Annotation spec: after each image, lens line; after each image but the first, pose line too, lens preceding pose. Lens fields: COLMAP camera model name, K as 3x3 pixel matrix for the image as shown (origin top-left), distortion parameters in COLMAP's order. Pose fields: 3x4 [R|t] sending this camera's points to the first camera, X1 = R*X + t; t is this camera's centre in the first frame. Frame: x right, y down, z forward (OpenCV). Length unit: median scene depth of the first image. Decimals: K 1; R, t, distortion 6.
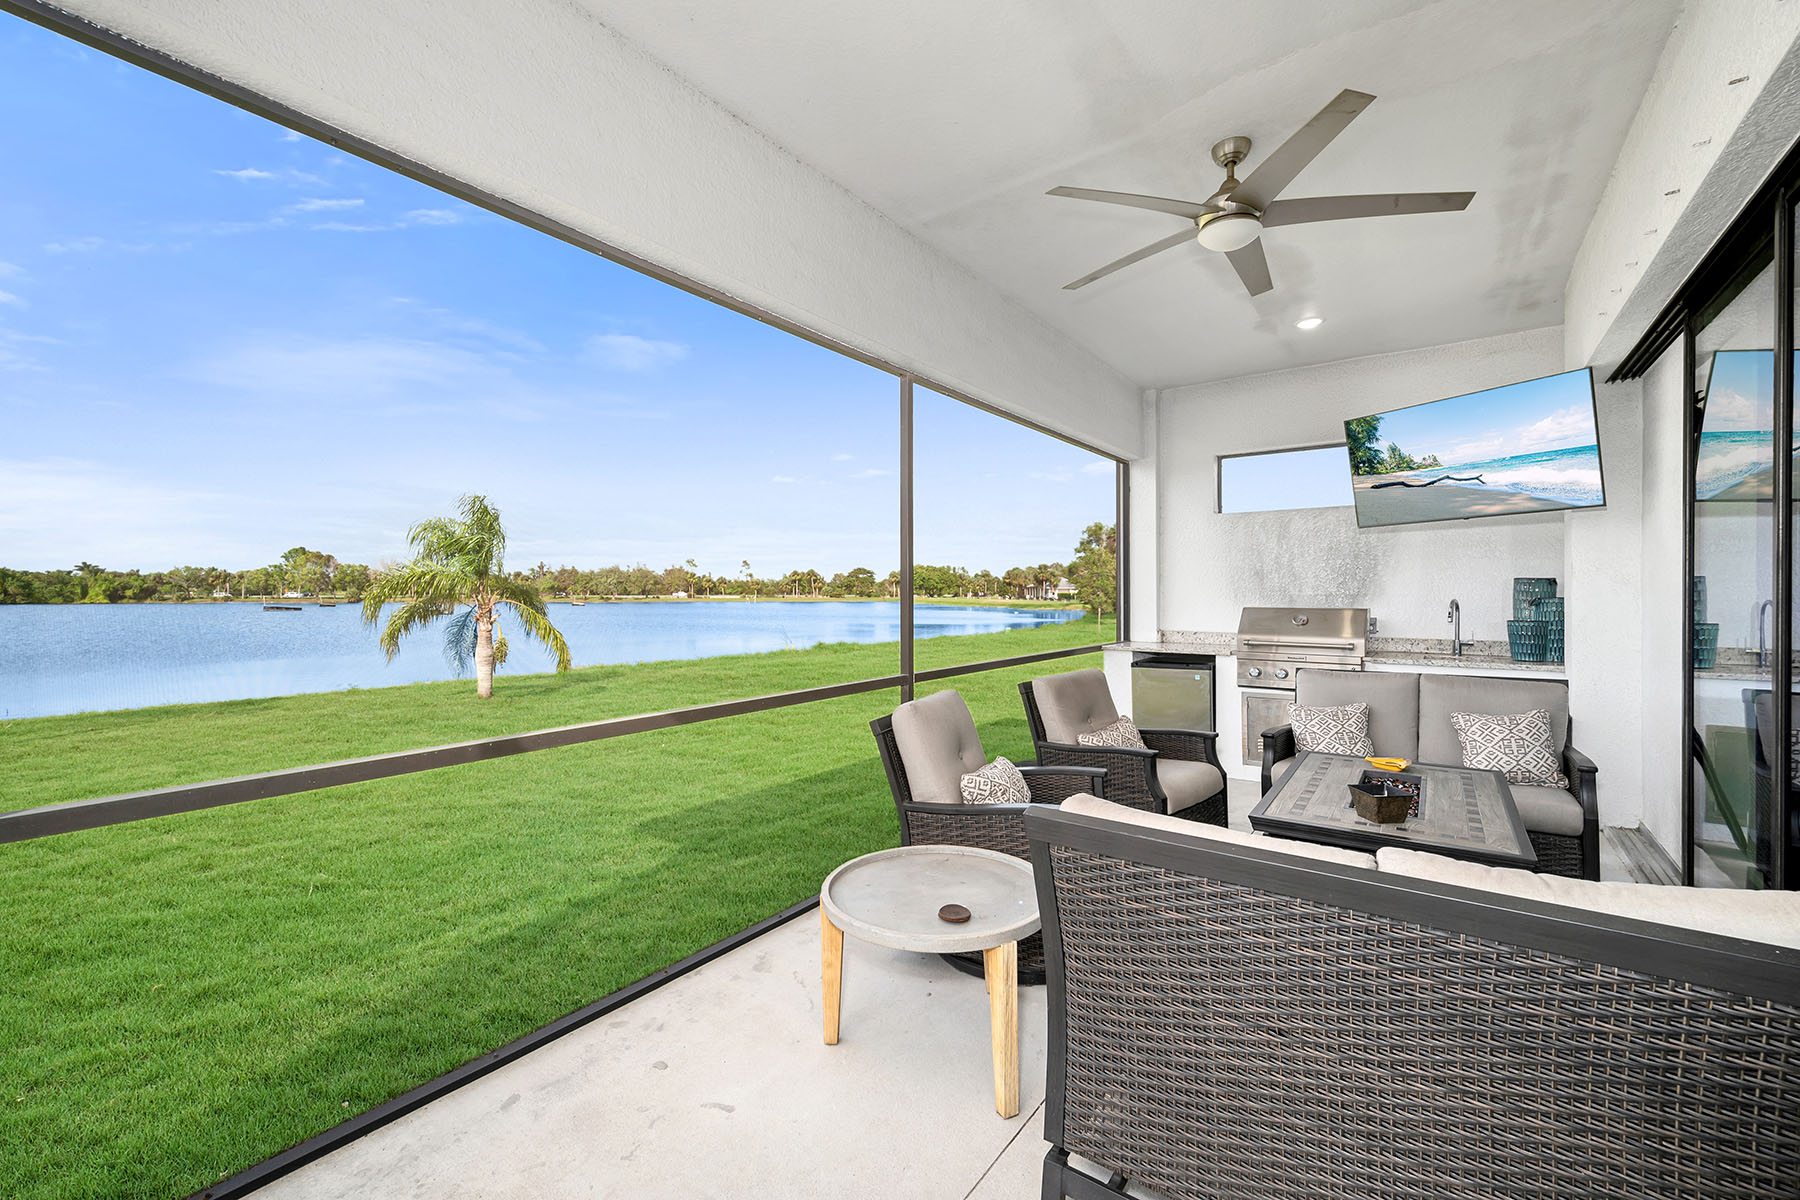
lens RADIAL K [[730.0, 0, 901.1], [0, 730.0, 591.2], [0, 0, 1]] dist [0.000404, 0.000119]
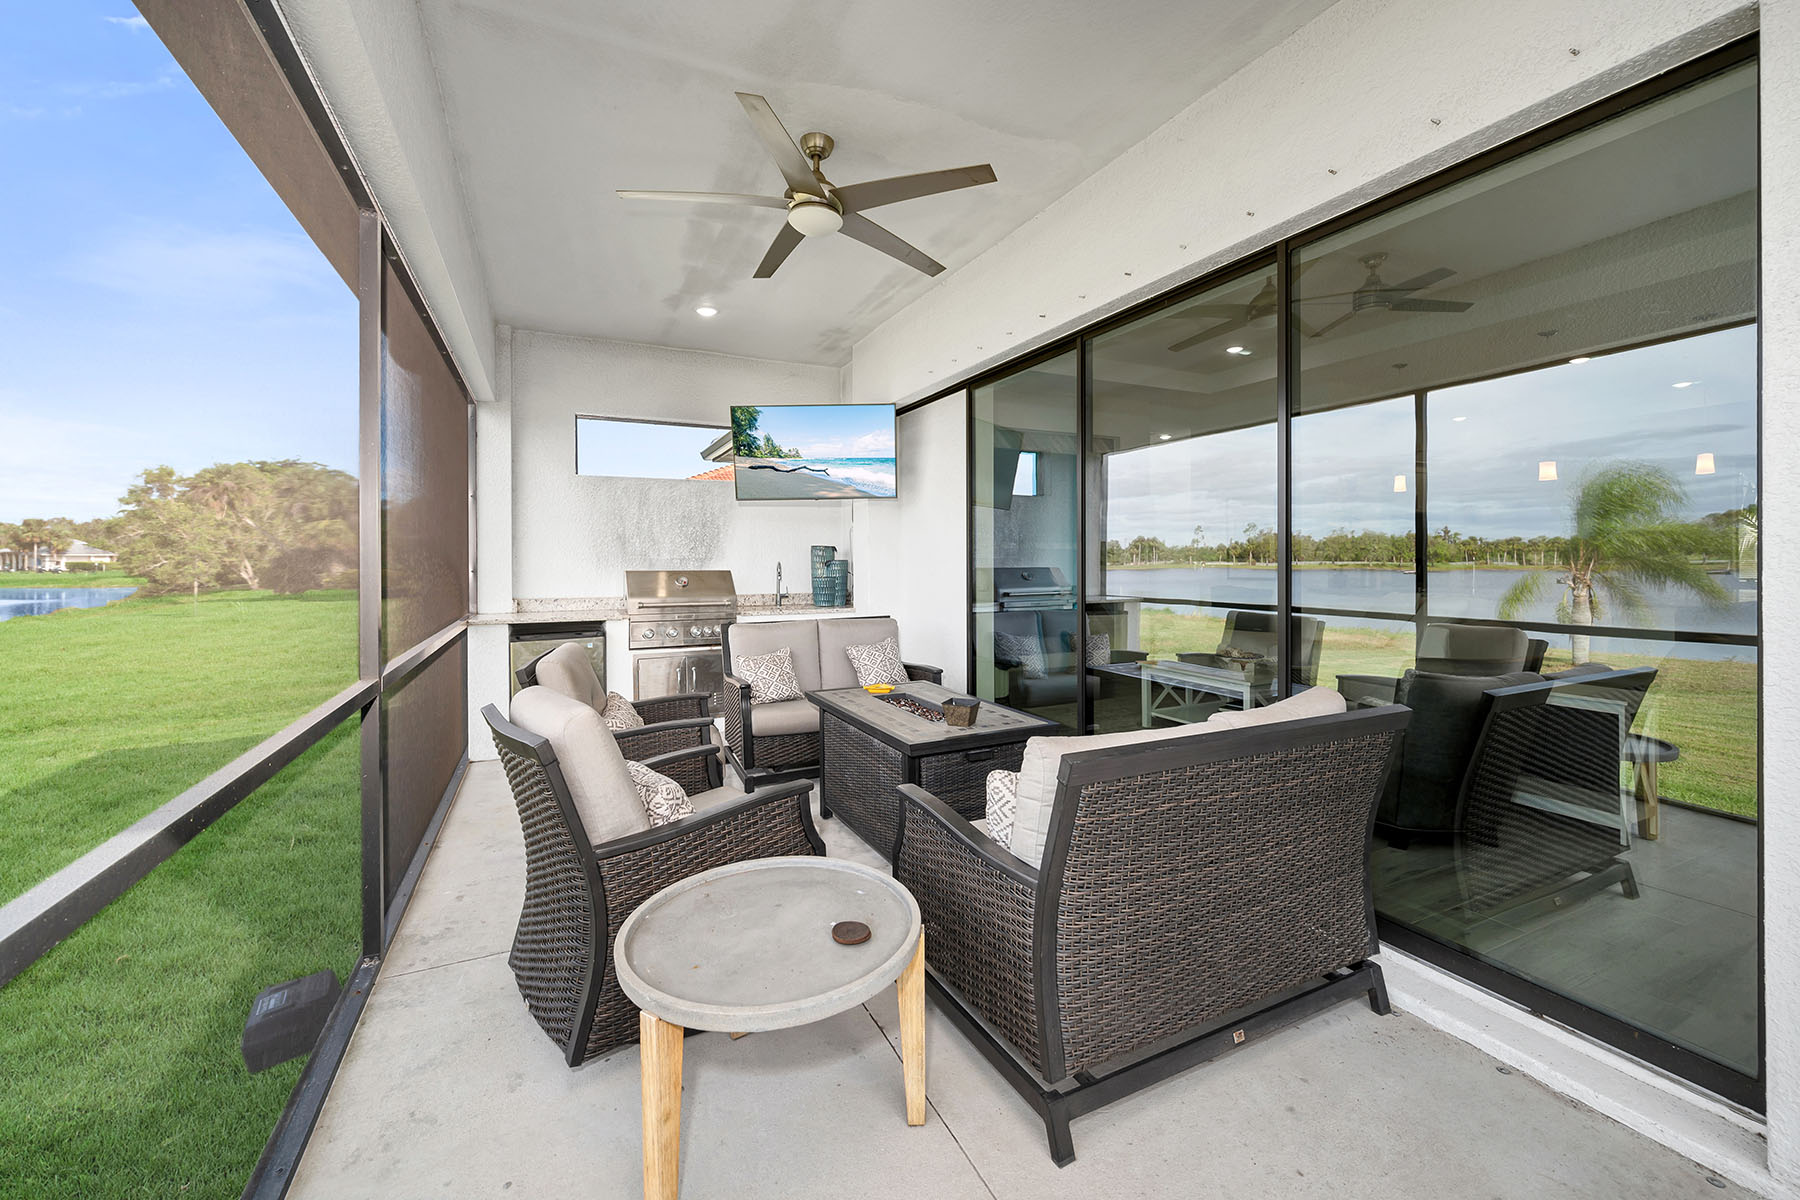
lens RADIAL K [[698.9, 0, 908.4], [0, 698.9, 561.7], [0, 0, 1]] dist [0.000123, -0.000032]
pose [[0.445804, -0.001312, 0.895129, -0.209373], [-0.000560, 0.999998, 0.001744, 0.007140], [-0.895130, -0.001279, 0.445803, 0.207320]]
